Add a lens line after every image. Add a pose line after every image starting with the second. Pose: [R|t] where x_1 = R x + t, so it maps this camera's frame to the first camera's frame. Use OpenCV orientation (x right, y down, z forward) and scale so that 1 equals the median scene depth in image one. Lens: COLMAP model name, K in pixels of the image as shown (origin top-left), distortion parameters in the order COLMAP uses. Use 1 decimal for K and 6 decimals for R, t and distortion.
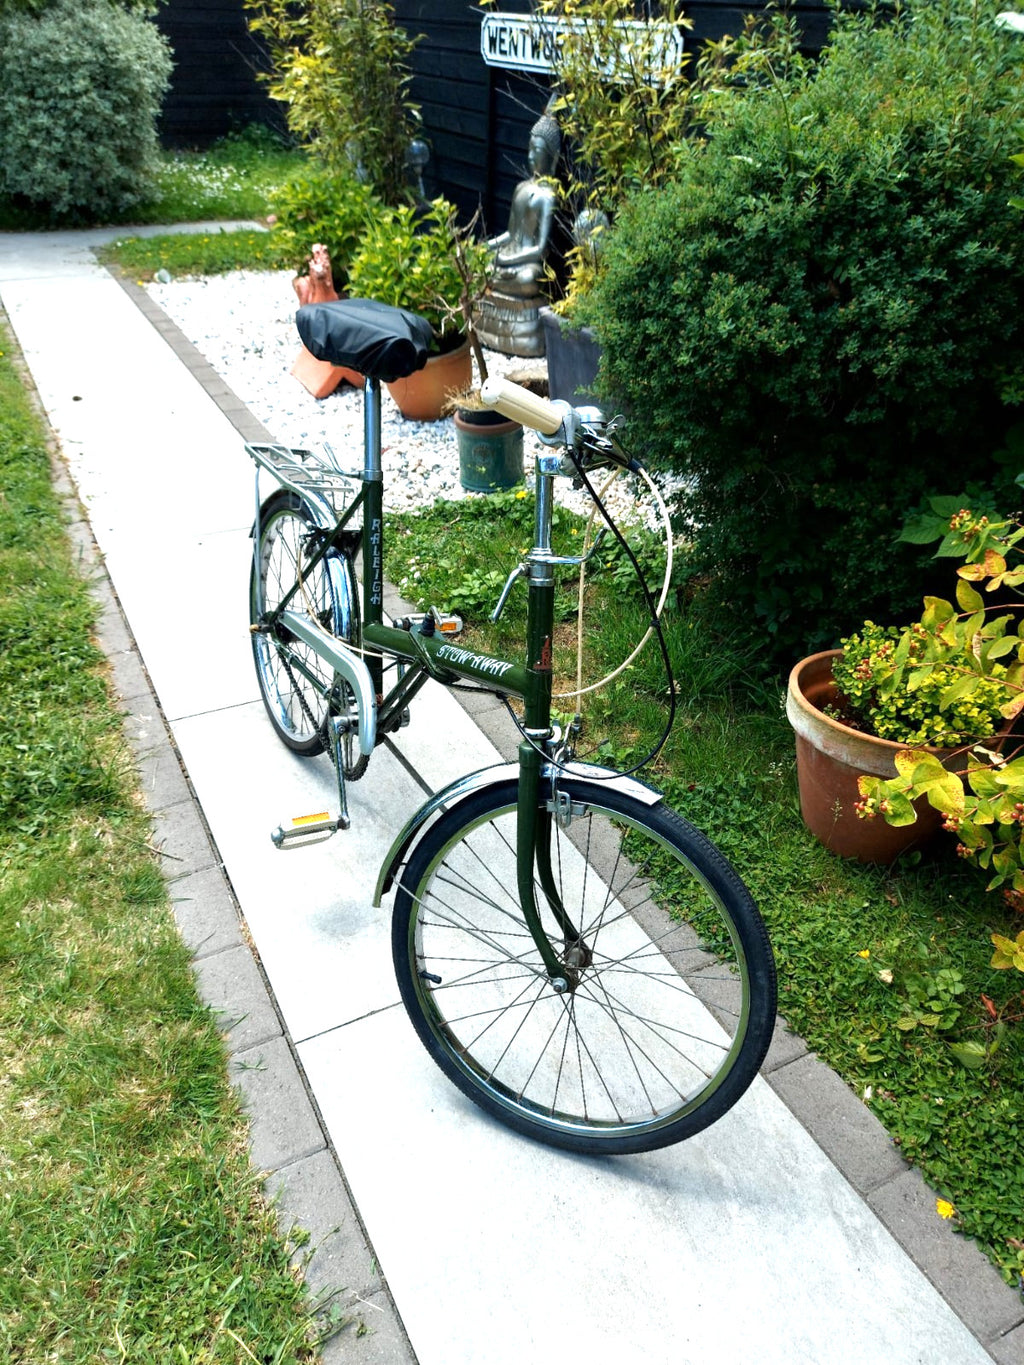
lens RADIAL K [[978.3, 0, 507.7], [0, 978.3, 660.6], [0, 0, 1]] dist [0.061715, -0.075563]
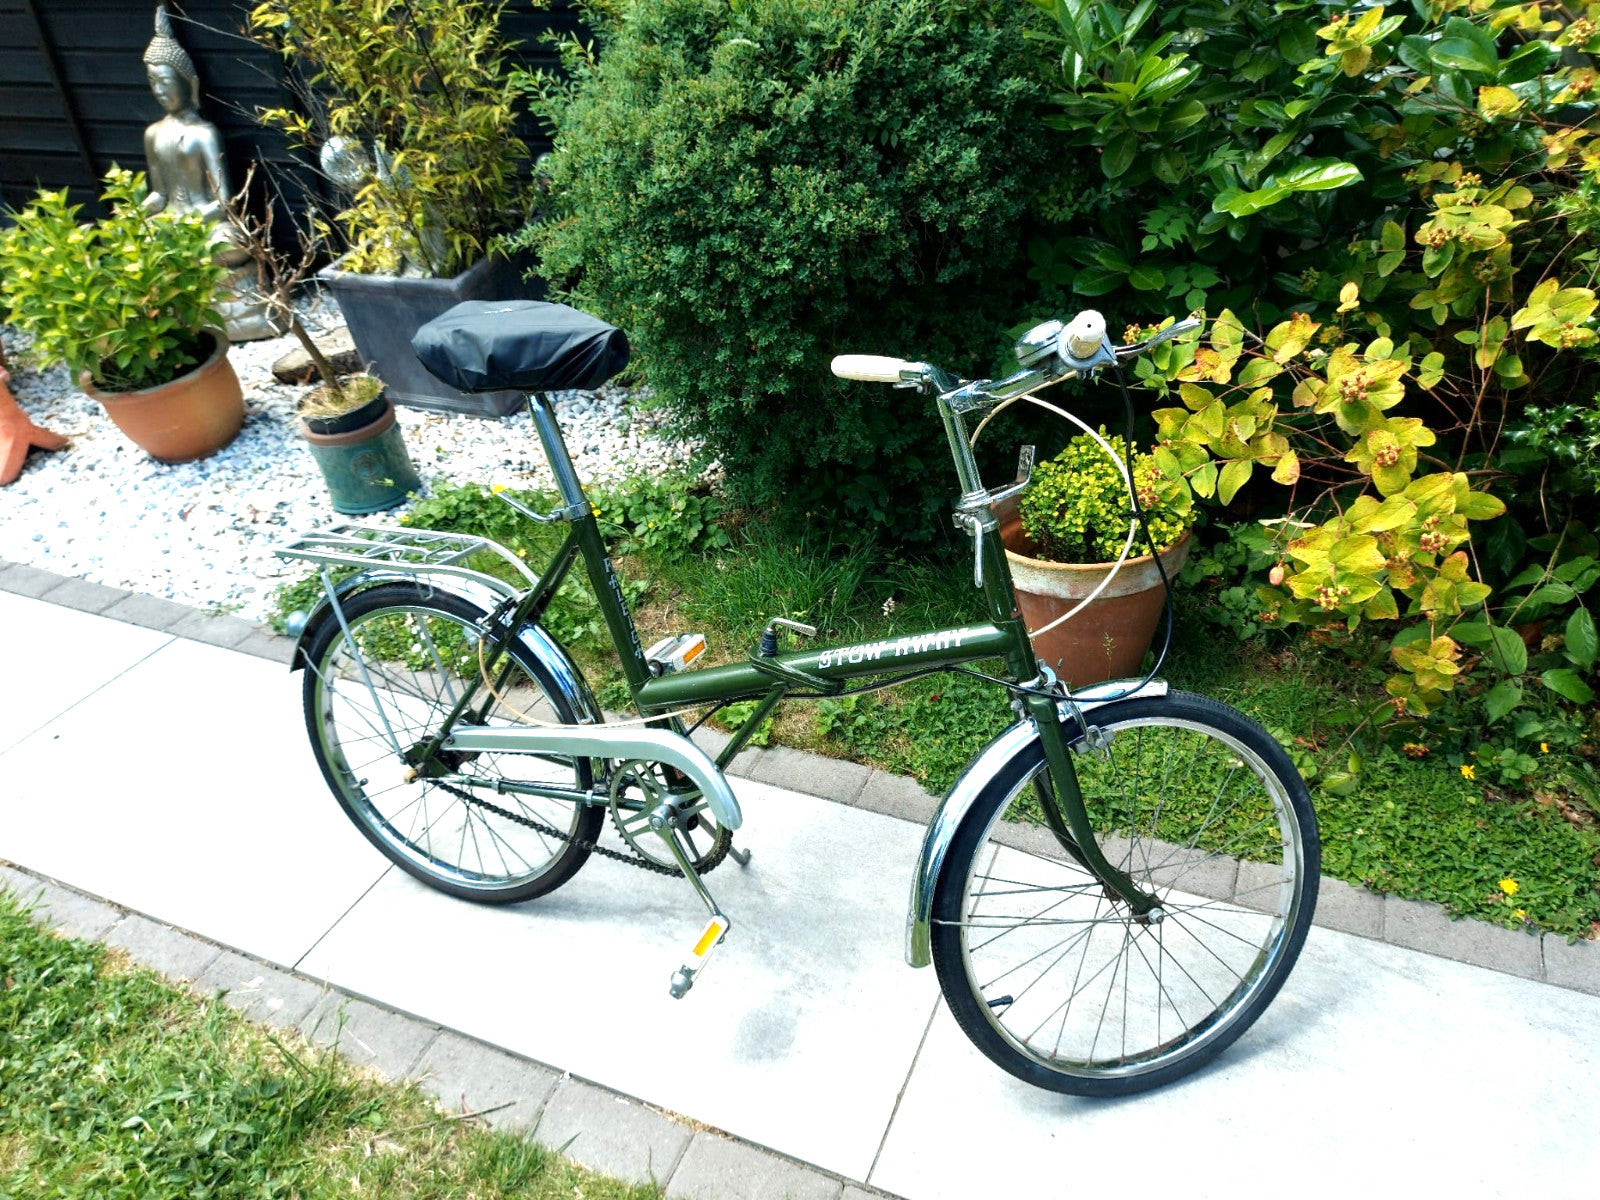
lens RADIAL K [[1100.1, 0, 832.2], [0, 1100.1, 579.2], [0, 0, 1]] dist [0.055621, -0.022118]
pose [[0.779284, -0.404624, 0.478535, -0.372287], [0.409011, 0.906945, 0.100798, -0.126852], [-0.474790, 0.117175, 0.872264, 0.128909]]
